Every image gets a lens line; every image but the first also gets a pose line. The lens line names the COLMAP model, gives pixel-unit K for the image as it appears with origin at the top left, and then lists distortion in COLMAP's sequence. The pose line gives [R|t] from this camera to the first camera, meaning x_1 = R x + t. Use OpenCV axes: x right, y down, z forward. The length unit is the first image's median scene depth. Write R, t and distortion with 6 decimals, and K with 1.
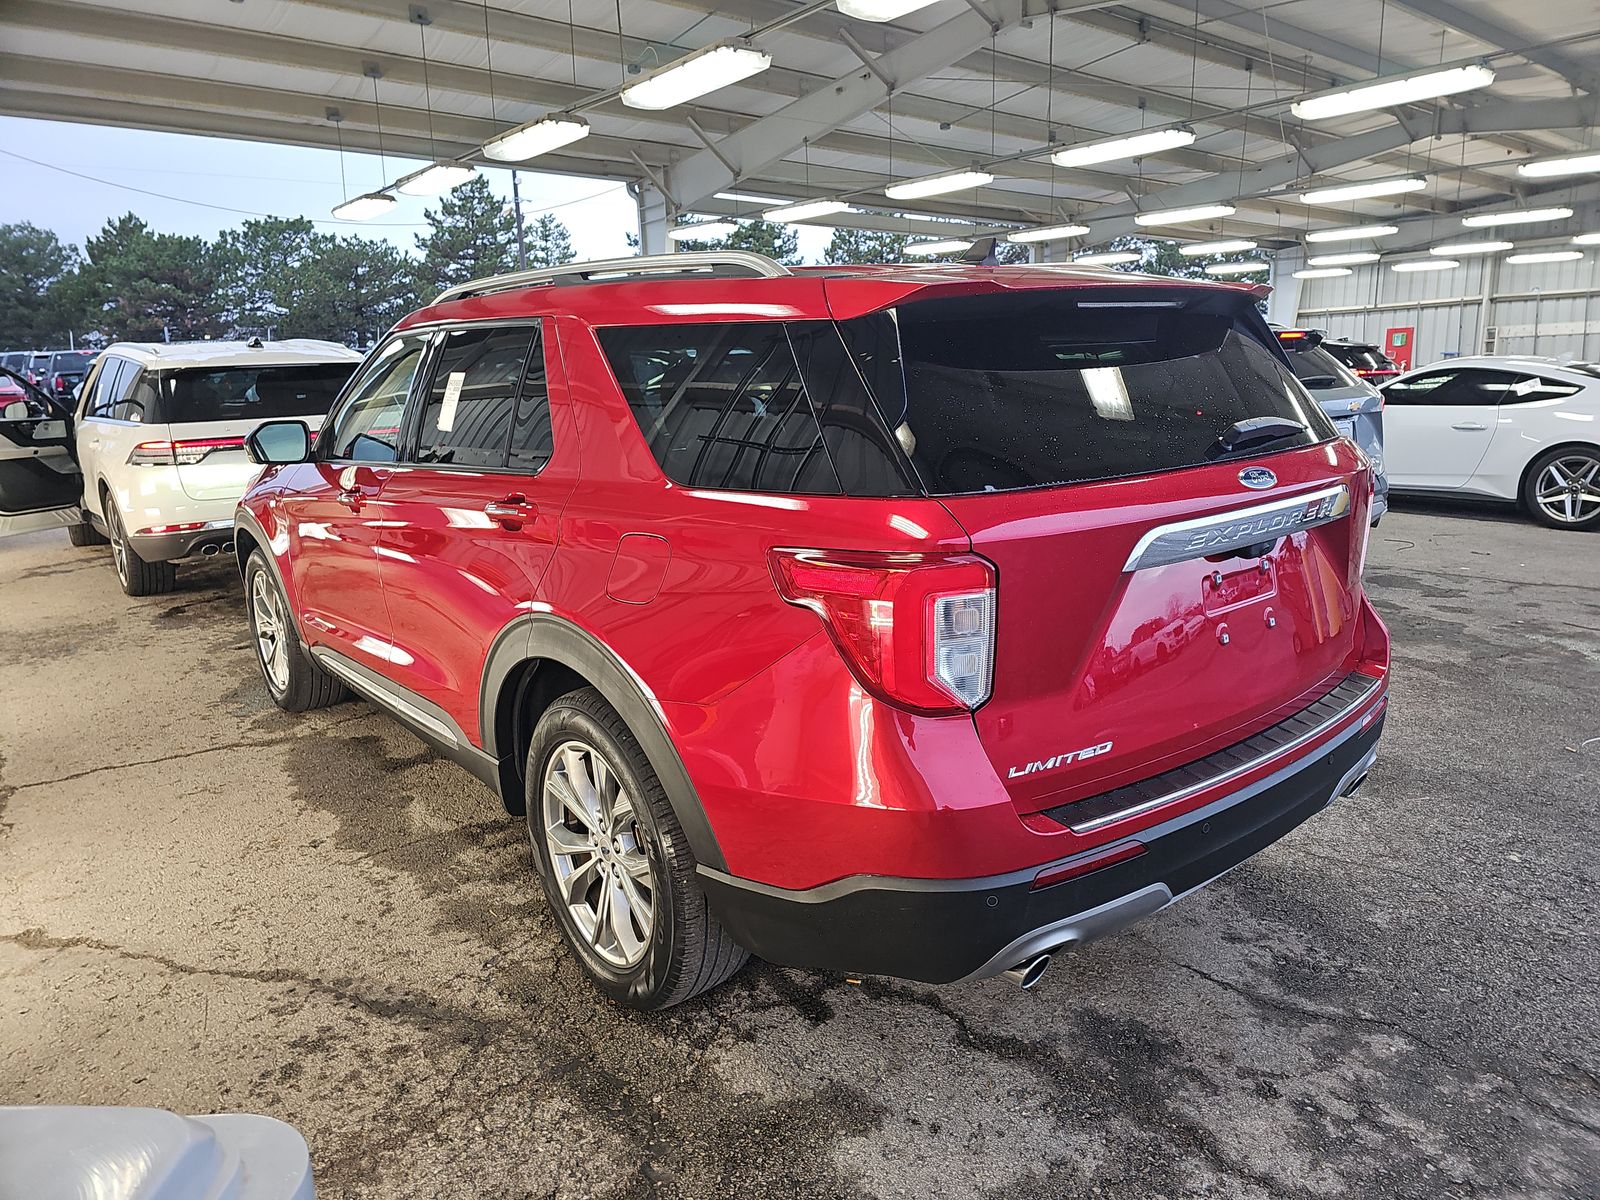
lens RADIAL K [[1054.3, 0, 810.6], [0, 1054.3, 594.4], [0, 0, 1]] dist [0.052287, -0.049344]
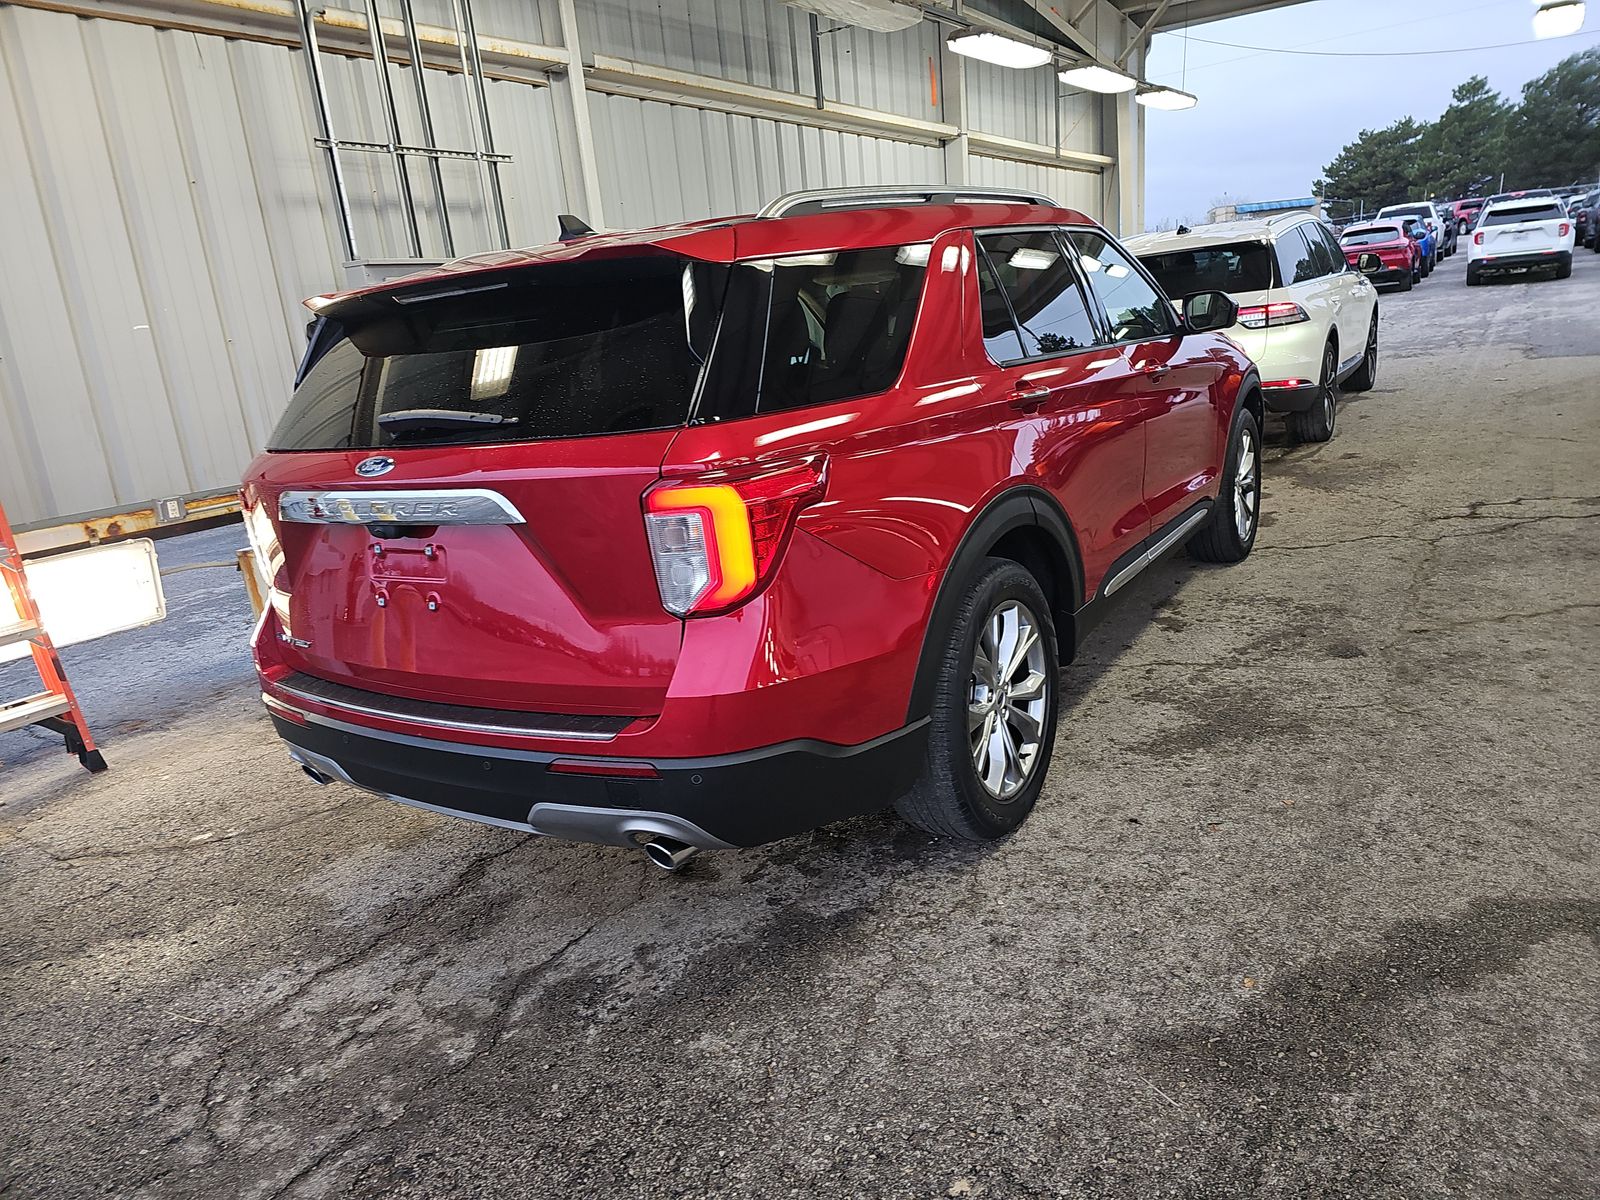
lens RADIAL K [[1047.7, 0, 817.2], [0, 1047.7, 598.5], [0, 0, 1]] dist [0.065508, -0.060387]
pose [[0.315444, 0.248874, -0.915728, 0.275100], [-0.106833, 0.968175, 0.226327, -0.047102], [0.942911, 0.026436, 0.331993, 0.184483]]
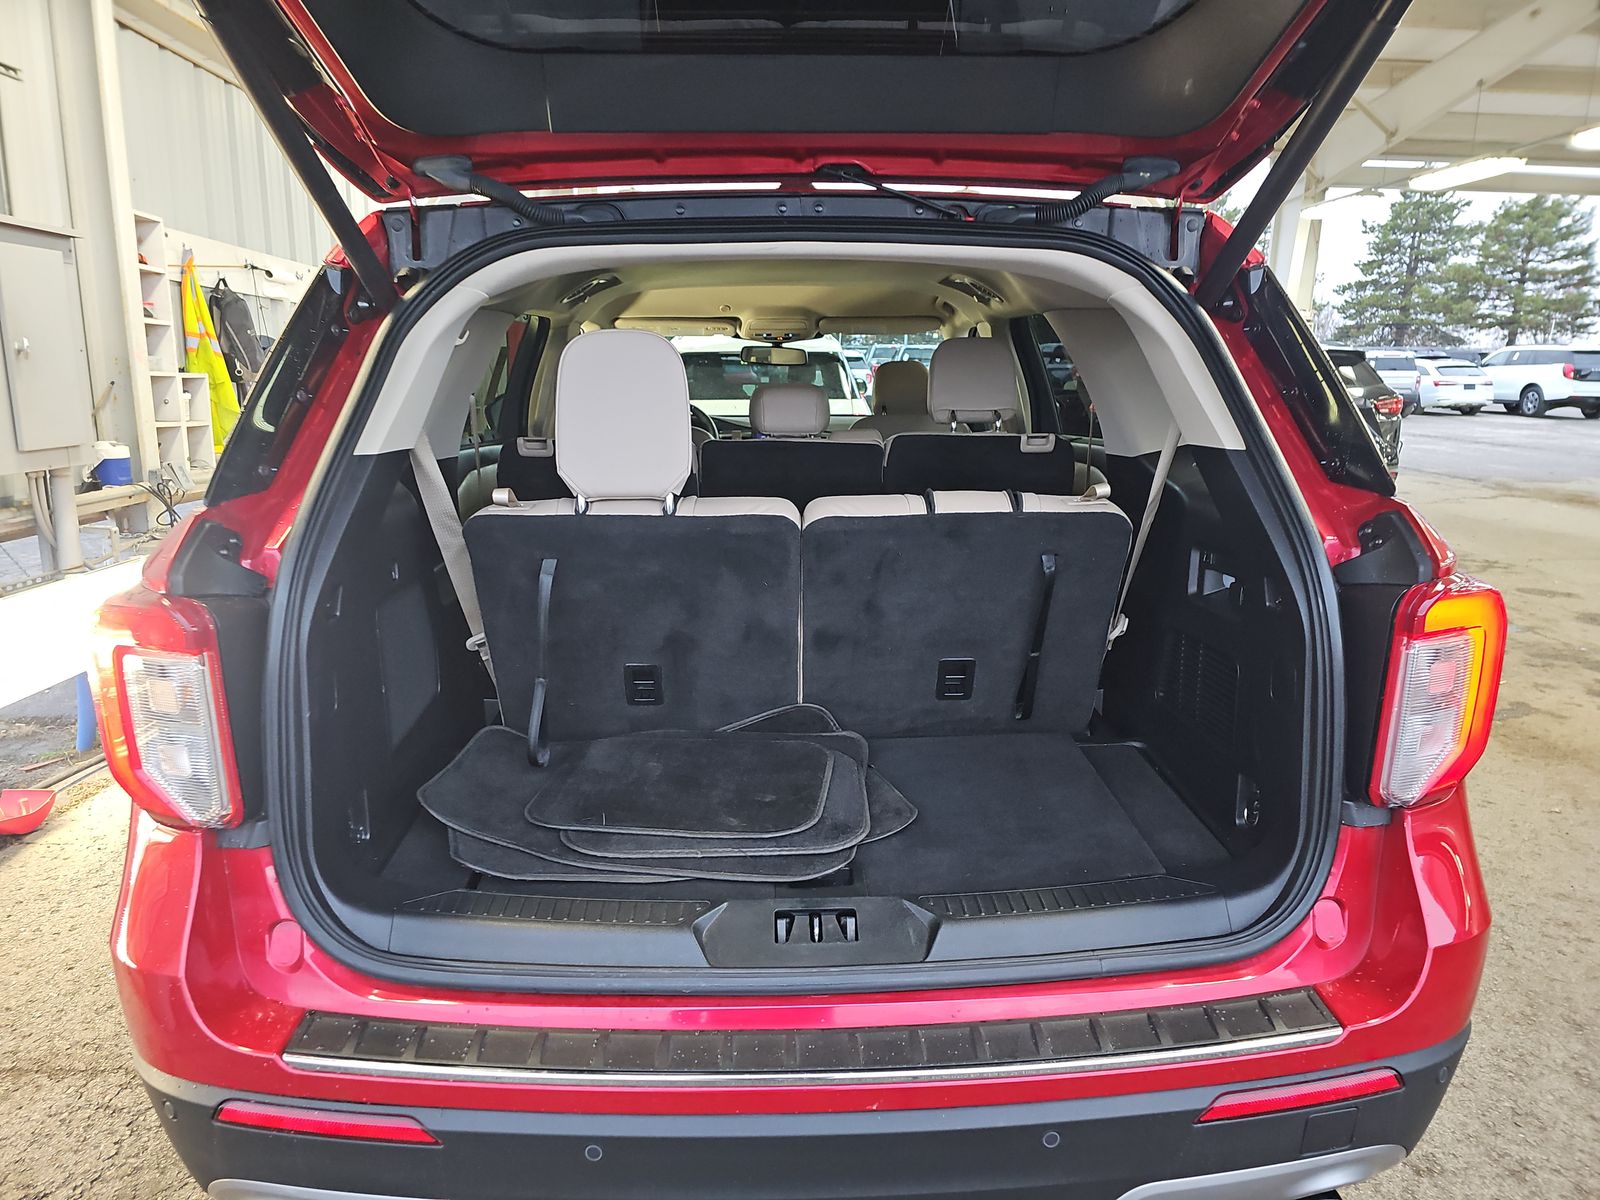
lens RADIAL K [[1054.3, 0, 810.6], [0, 1054.3, 594.4], [0, 0, 1]] dist [0.052287, -0.049344]
pose [[0.795076, 0.159532, -0.585153, 0.127076], [-0.159199, 0.985852, 0.052464, -0.019821], [0.585244, 0.051443, 0.809224, 0.096586]]
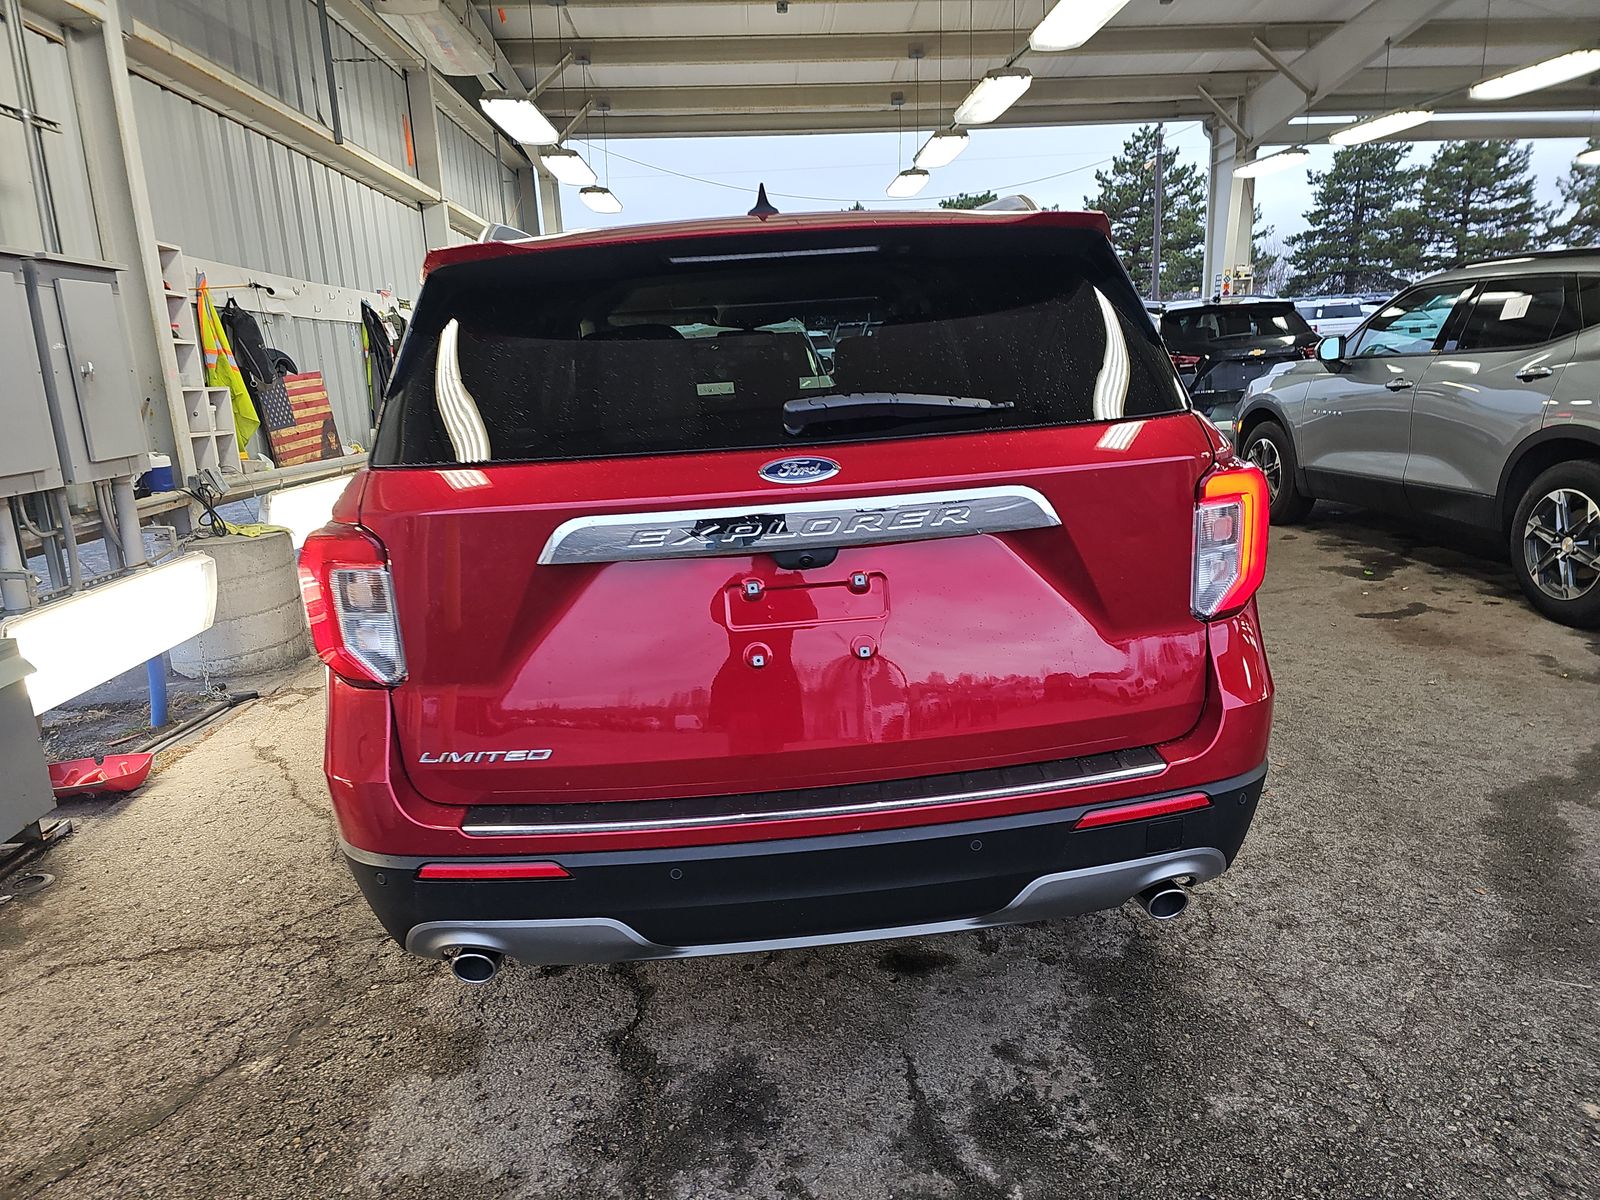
lens RADIAL K [[1047.7, 0, 817.2], [0, 1047.7, 598.5], [0, 0, 1]] dist [0.065508, -0.060387]
pose [[0.817836, 0.118725, -0.563071, 0.153352], [-0.095373, 0.992918, 0.070835, -0.012053], [0.567494, -0.004229, 0.823367, 0.061177]]
